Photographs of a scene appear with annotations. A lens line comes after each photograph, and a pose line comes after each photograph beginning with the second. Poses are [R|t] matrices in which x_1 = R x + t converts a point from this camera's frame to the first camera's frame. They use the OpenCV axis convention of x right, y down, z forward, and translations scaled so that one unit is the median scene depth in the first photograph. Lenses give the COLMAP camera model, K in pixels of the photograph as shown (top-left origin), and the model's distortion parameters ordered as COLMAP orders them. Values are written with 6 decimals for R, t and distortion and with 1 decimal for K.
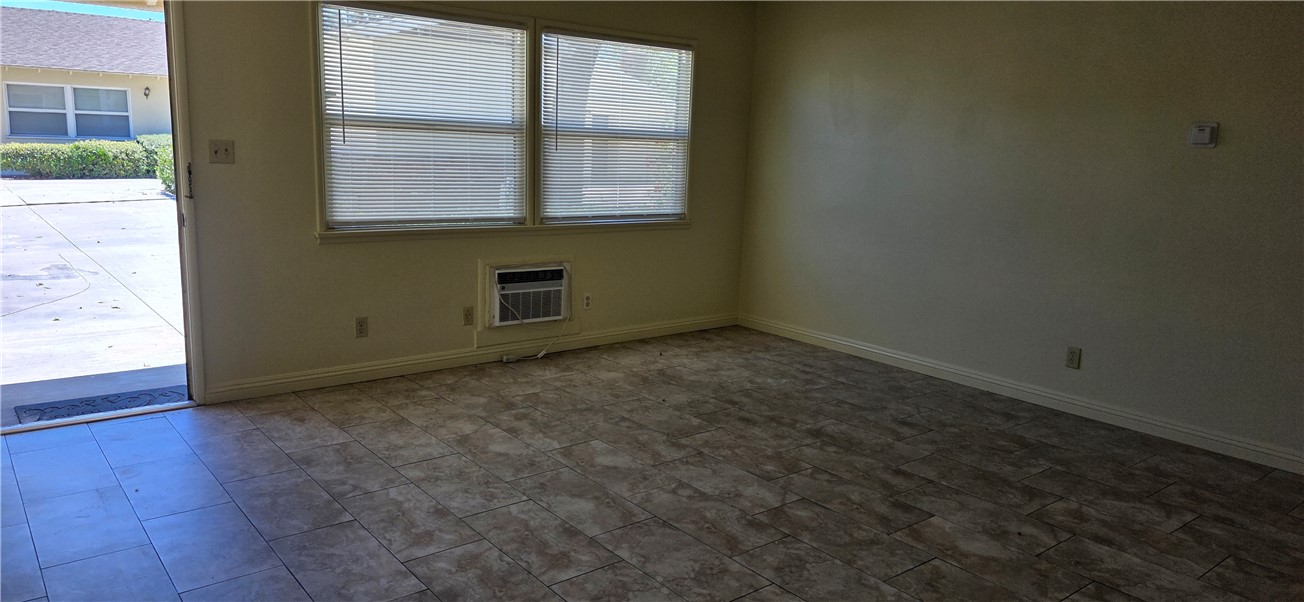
lens RADIAL K [[865.8, 0, 652.0], [0, 865.8, 301.0], [0, 0, 1]] dist [0.081261, -0.075068]
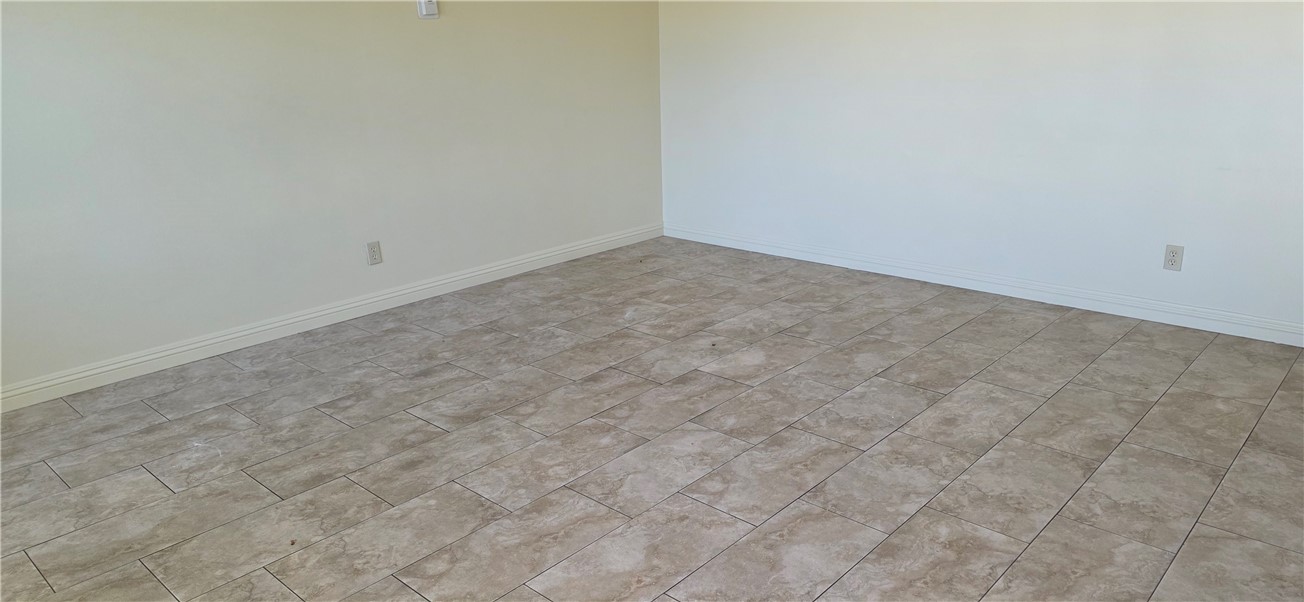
lens RADIAL K [[865.8, 0, 652.0], [0, 865.8, 301.0], [0, 0, 1]] dist [0.081261, -0.075068]
pose [[-0.151898, -0.325763, 0.933170, -0.562369], [0.201428, 0.914109, 0.351897, -0.194578], [-0.967654, 0.241419, -0.073233, 0.962313]]
